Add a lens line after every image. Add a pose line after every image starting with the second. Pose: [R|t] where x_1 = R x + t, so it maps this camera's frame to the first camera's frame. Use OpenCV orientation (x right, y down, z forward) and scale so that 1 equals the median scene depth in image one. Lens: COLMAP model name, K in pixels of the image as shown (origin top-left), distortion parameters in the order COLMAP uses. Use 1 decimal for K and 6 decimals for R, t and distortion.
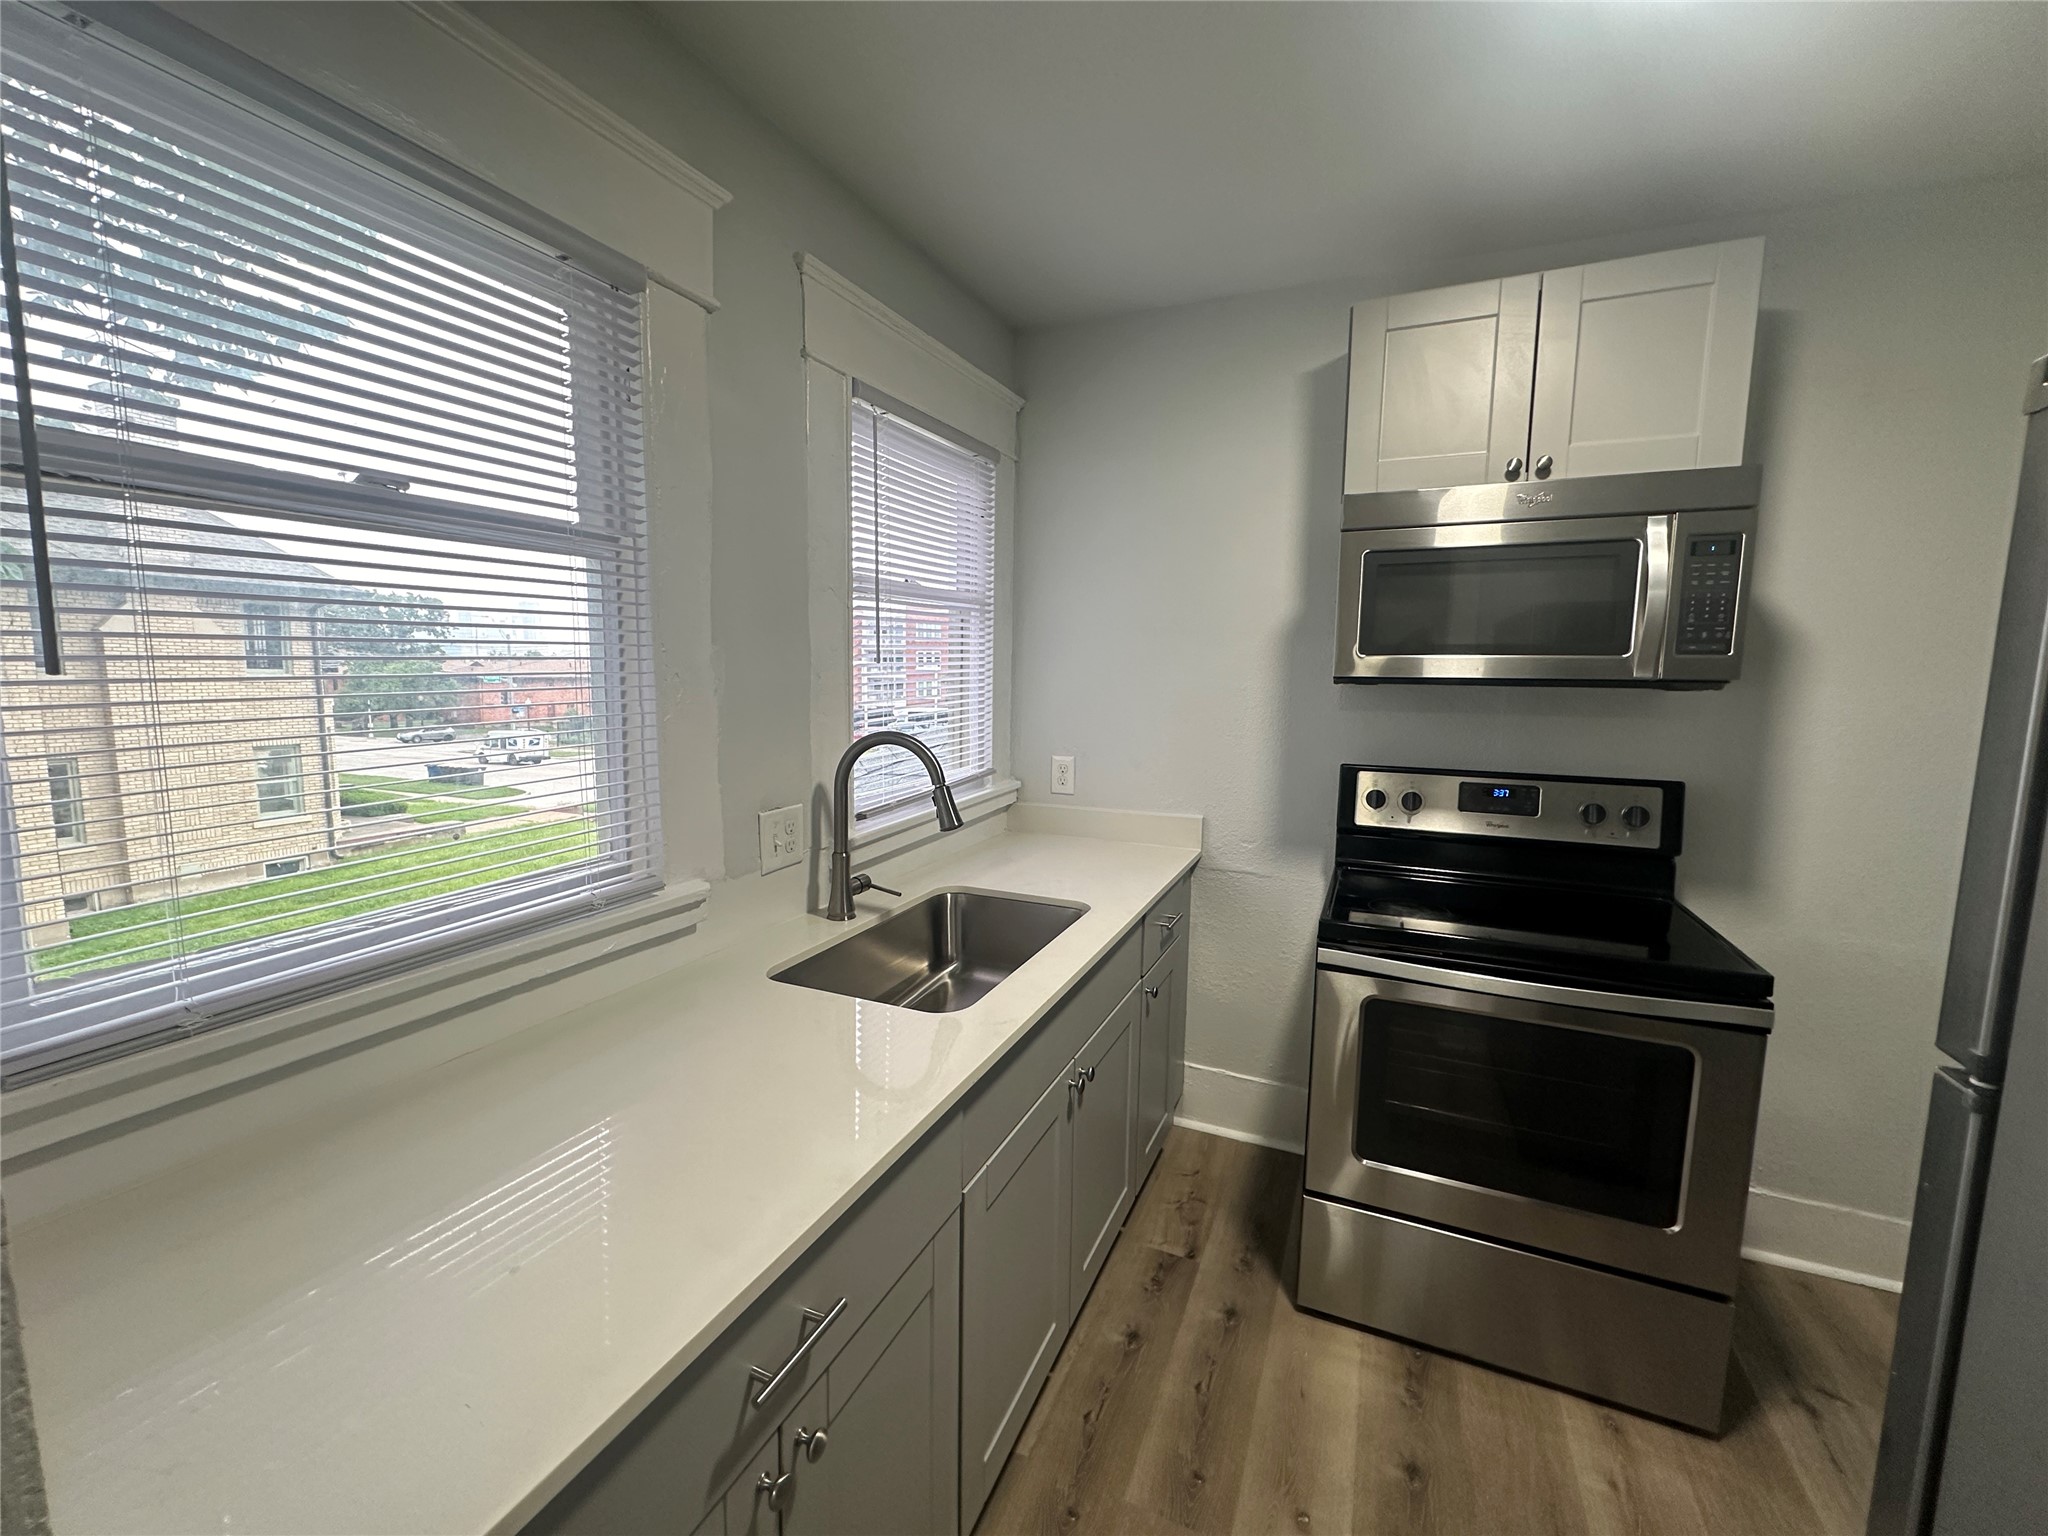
lens RADIAL K [[812.5, 0, 1014.1], [0, 812.5, 777.1], [0, 0, 1]] dist [-0.000841, -0.000212]
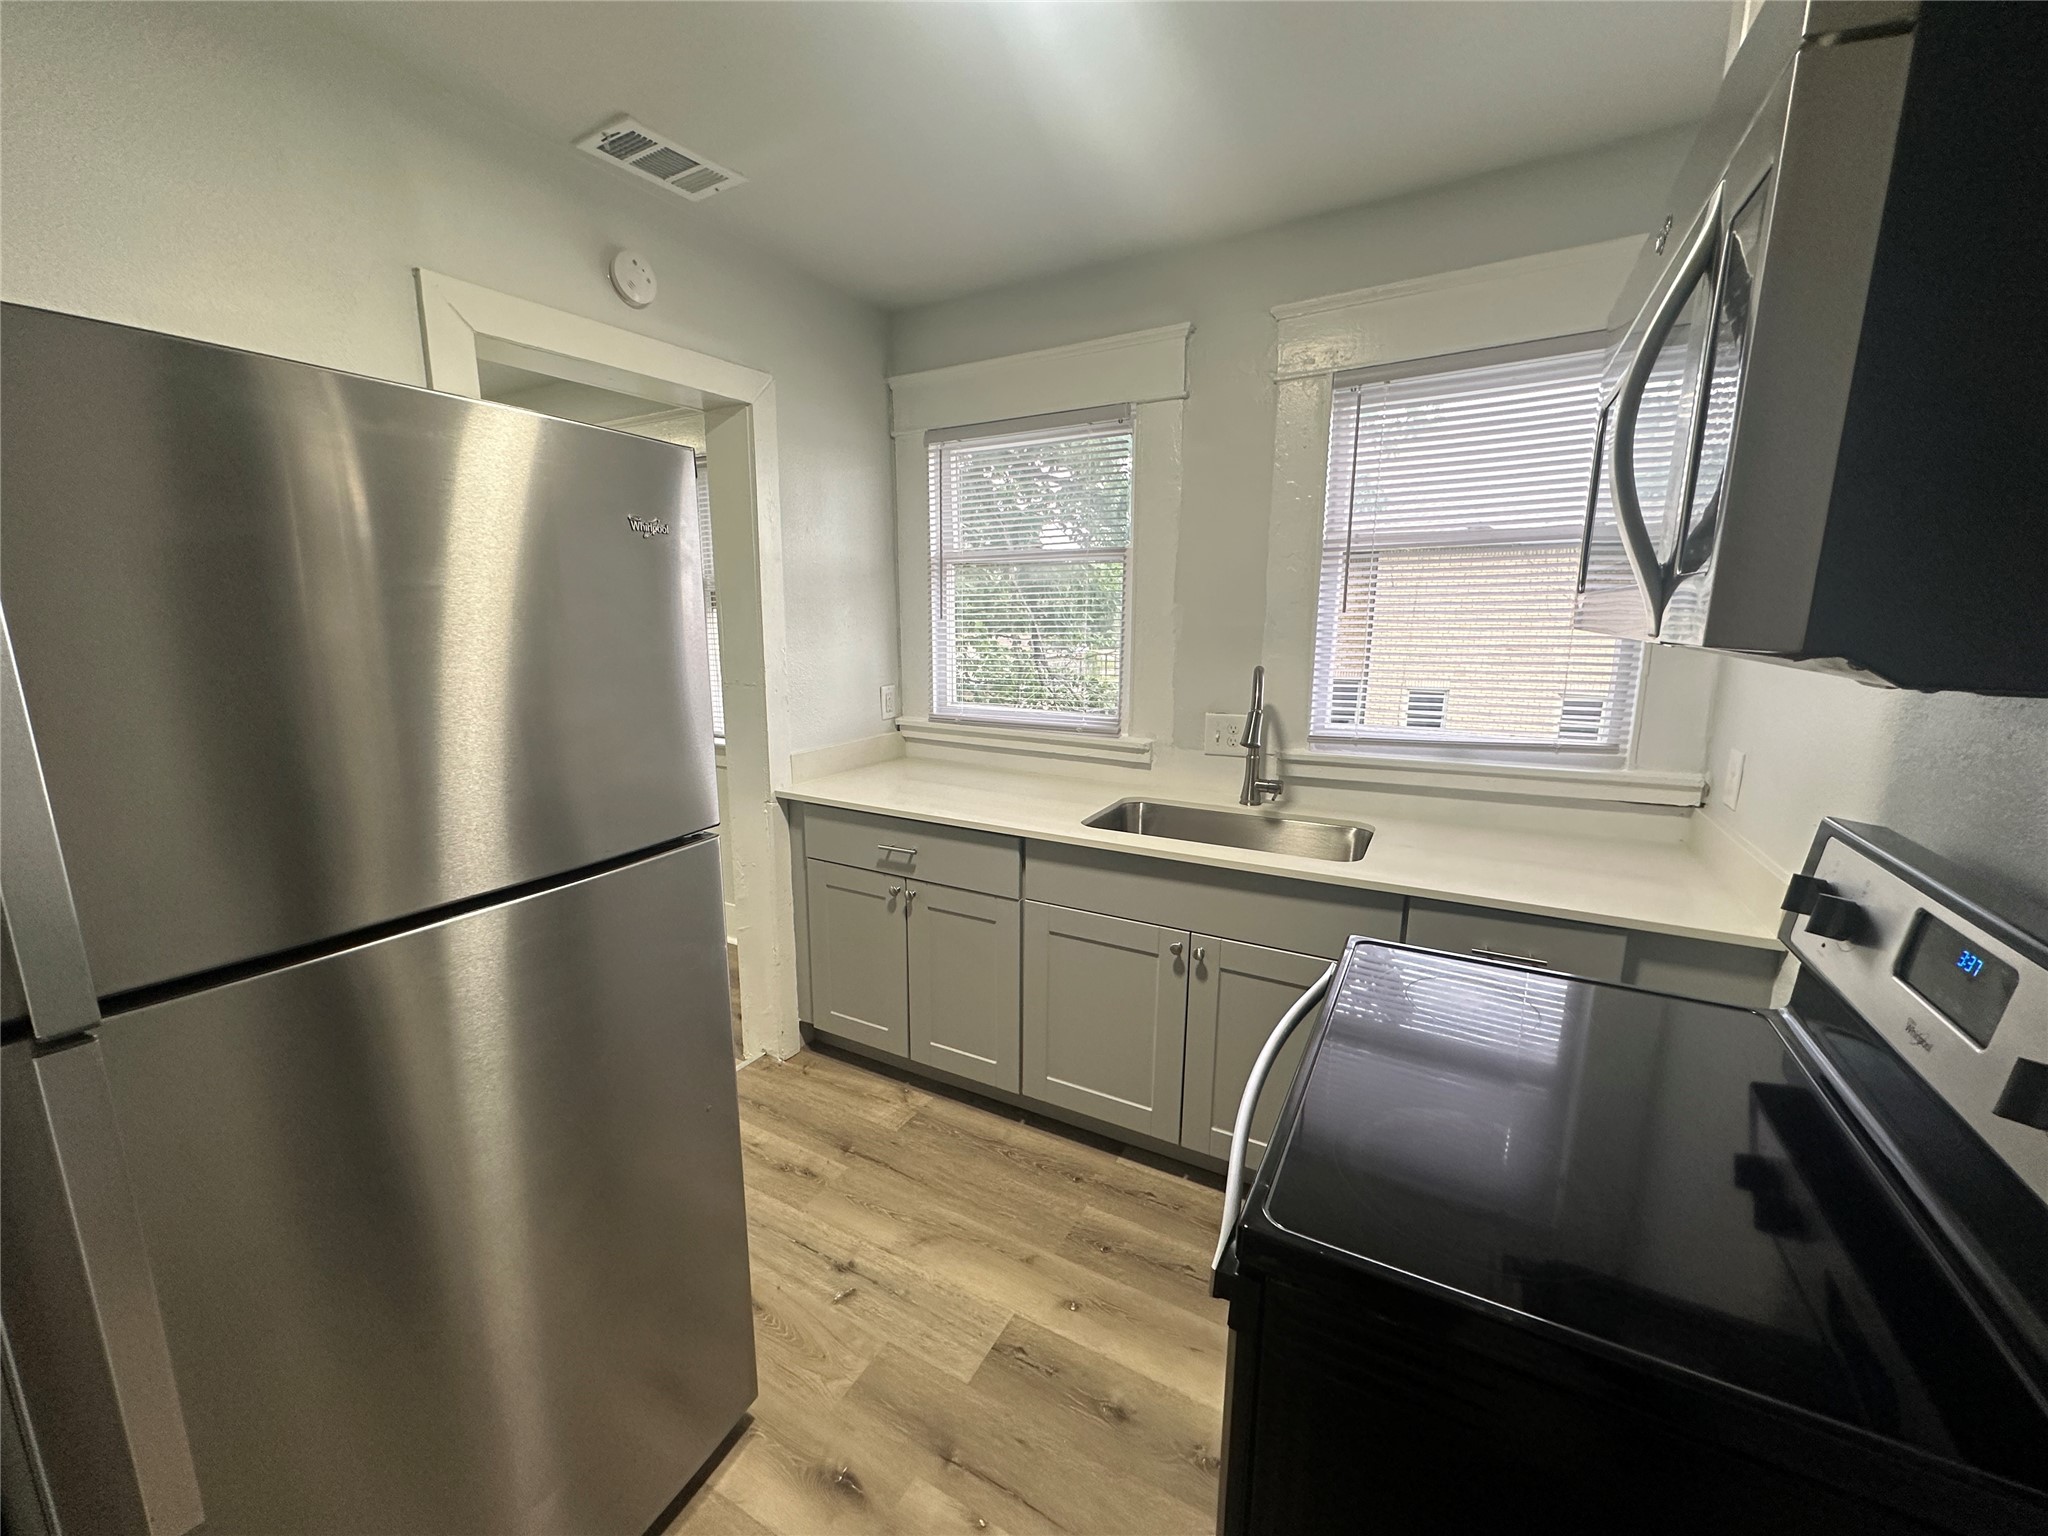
lens RADIAL K [[812.5, 0, 1023.6], [0, 812.5, 764.9], [0, 0, 1]] dist [-0.000841, -0.000212]
pose [[-0.063772, 0.184677, -0.980728, 1.009027], [-0.137071, 0.971794, 0.191907, -0.087582], [0.988506, 0.146668, -0.036660, 0.596886]]
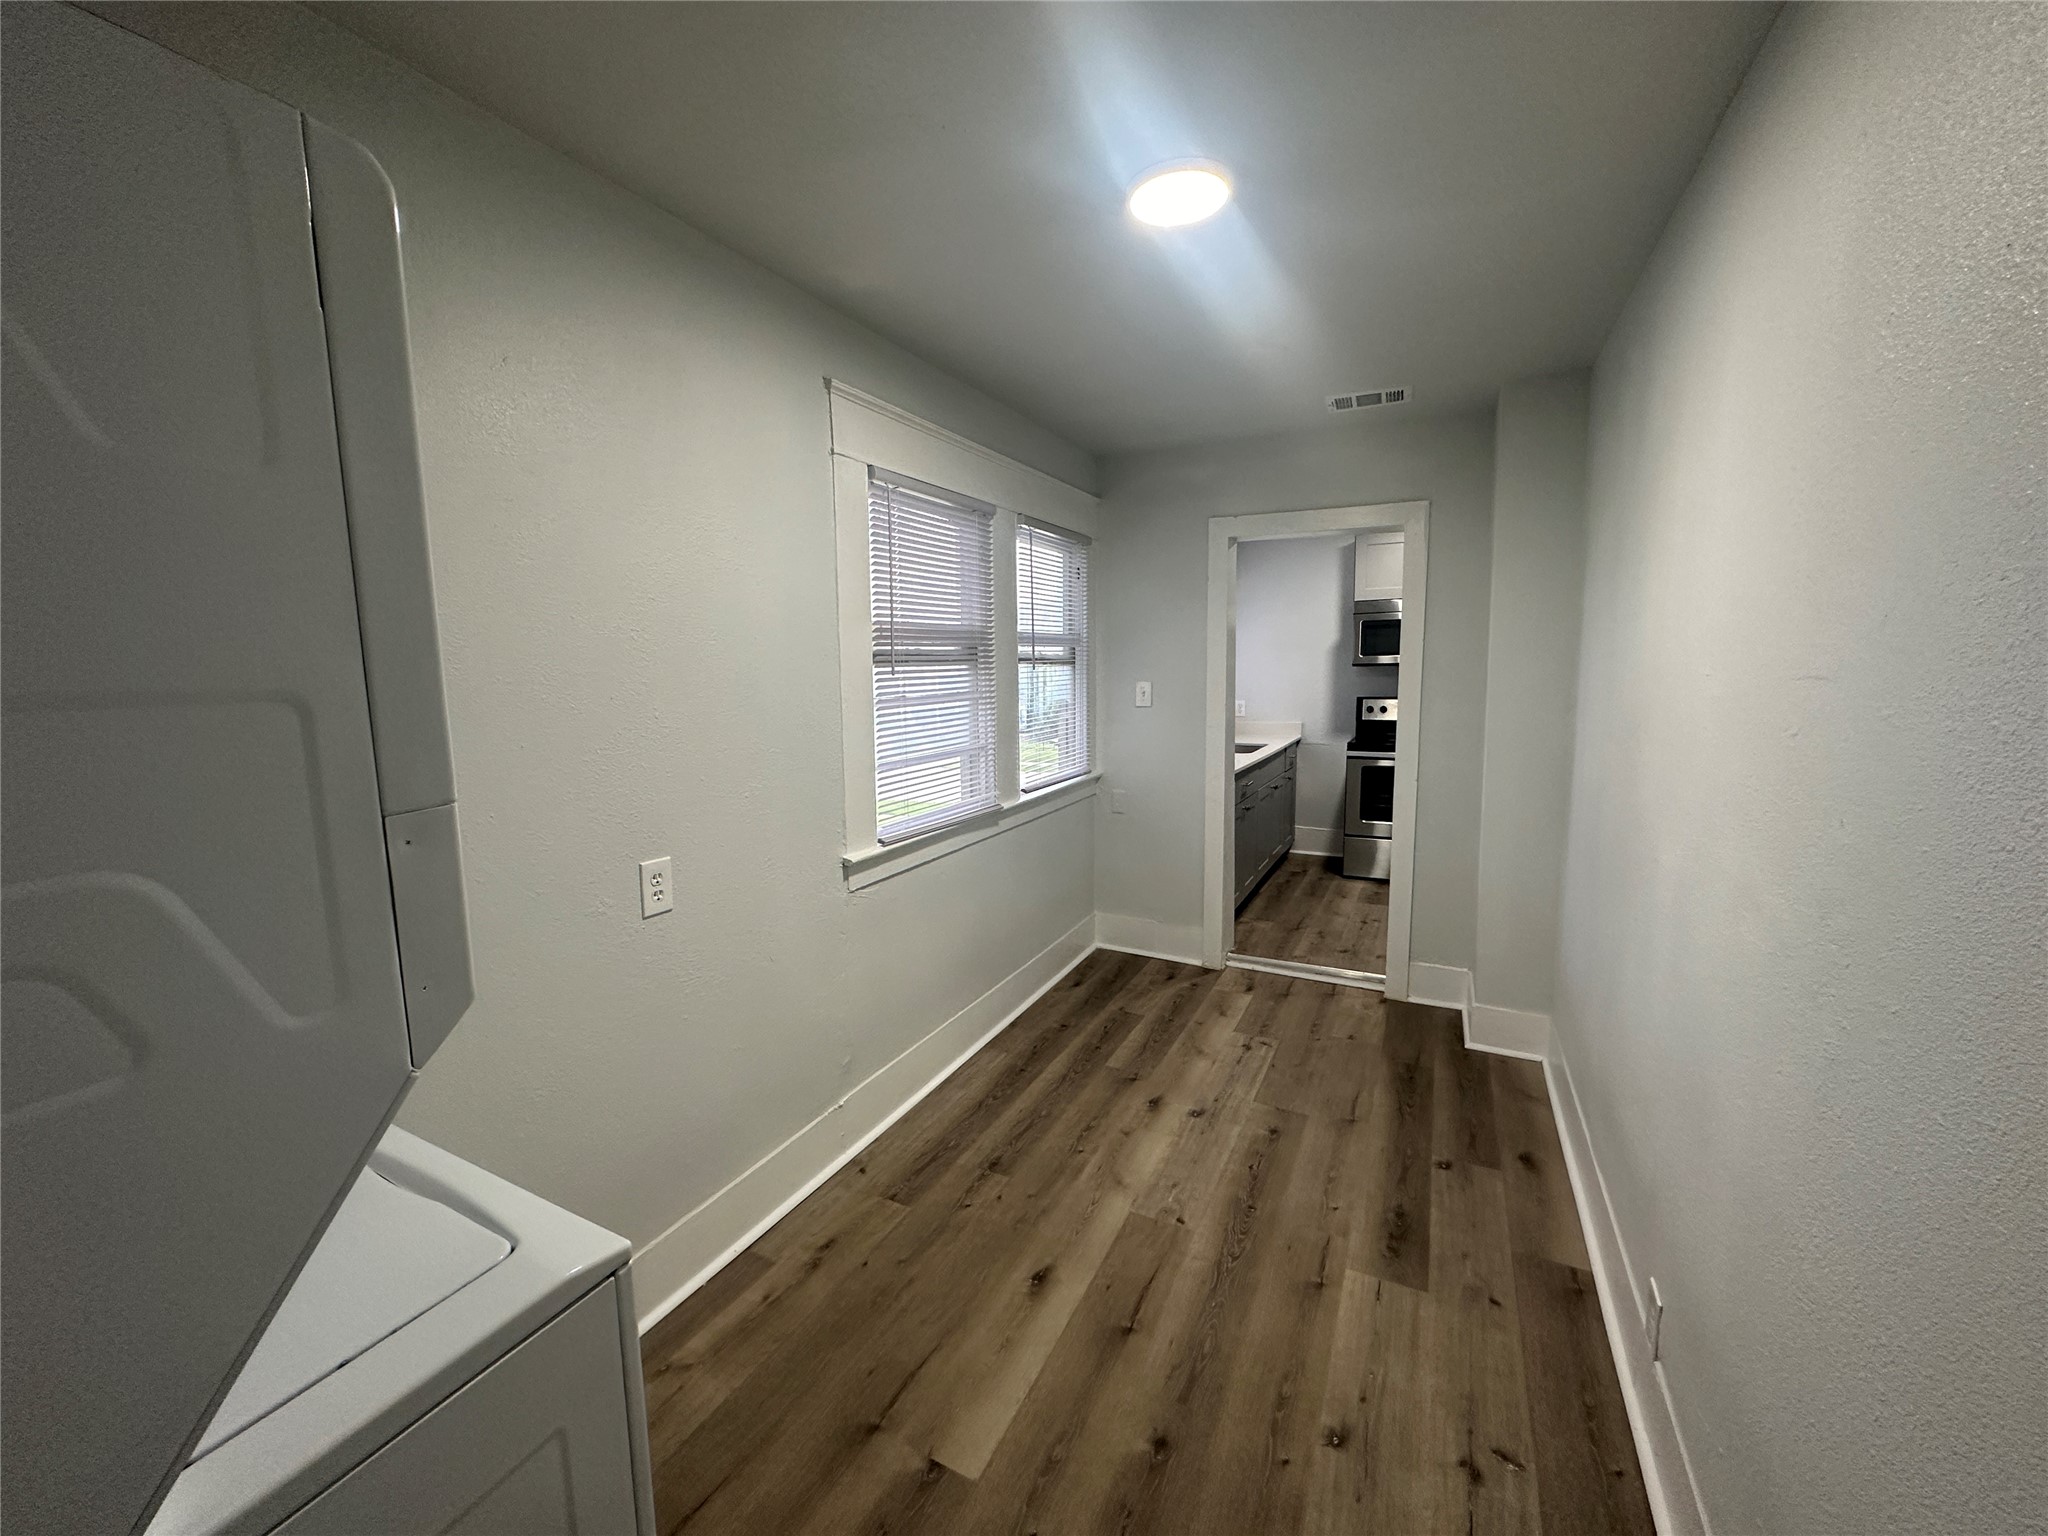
lens RADIAL K [[812.5, 0, 1027.4], [0, 812.5, 765.9], [0, 0, 1]] dist [-0.000841, -0.000212]
pose [[0.999090, -0.014068, -0.040261, -0.633232], [0.013627, 0.999844, -0.011207, 0.250088], [0.040413, 0.010649, 0.999126, -1.885670]]
